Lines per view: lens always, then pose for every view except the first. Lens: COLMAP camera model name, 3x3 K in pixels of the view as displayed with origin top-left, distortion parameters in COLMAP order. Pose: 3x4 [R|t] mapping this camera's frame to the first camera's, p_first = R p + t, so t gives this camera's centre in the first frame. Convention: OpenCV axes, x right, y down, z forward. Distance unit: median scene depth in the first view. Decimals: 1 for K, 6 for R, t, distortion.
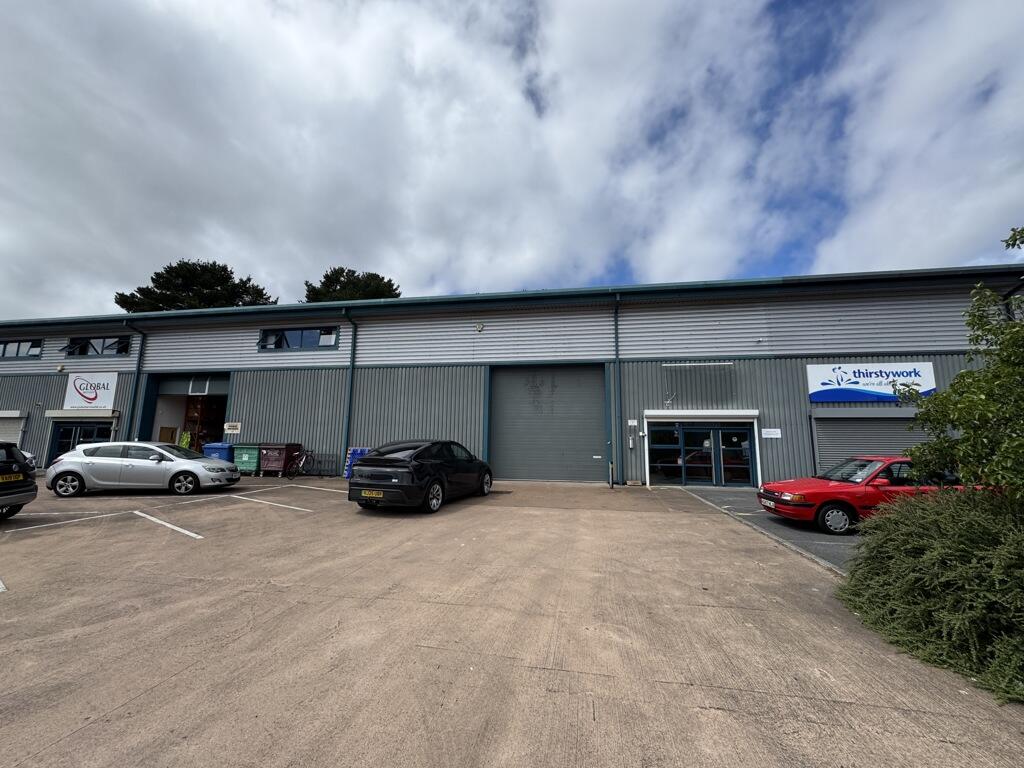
lens RADIAL K [[410.1, 0, 511.9], [0, 410.1, 382.6], [0, 0, 1]] dist [-0.010786, 0.004117]
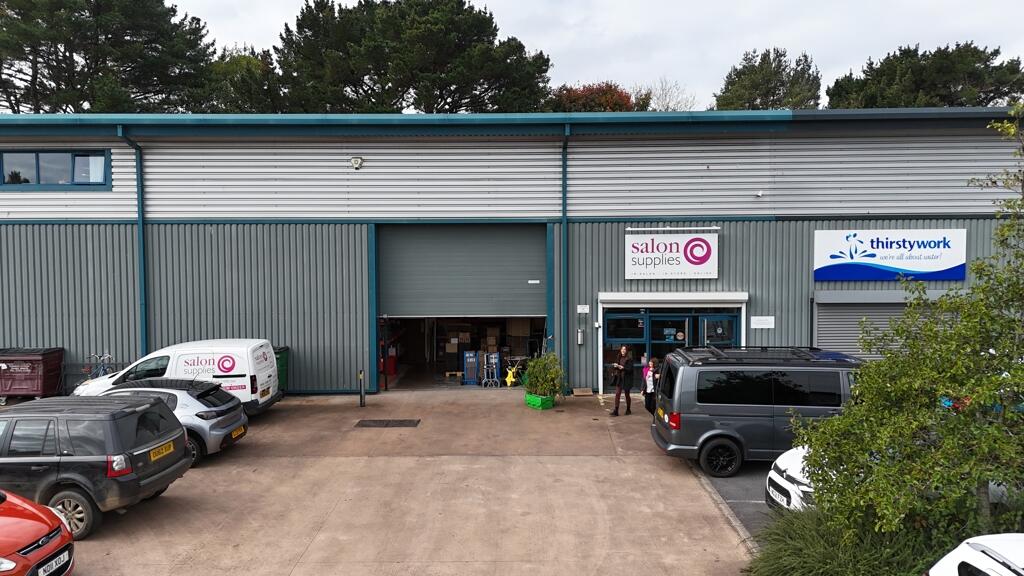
lens RADIAL K [[750.6, 0, 512.7], [0, 750.6, 283.5], [0, 0, 1]] dist [0.070711, -0.059773]
pose [[0.985588, -0.025201, 0.167276, -0.046474], [-0.008510, 0.980203, 0.197814, -0.212612], [-0.168949, -0.196386, 0.965862, -0.245319]]
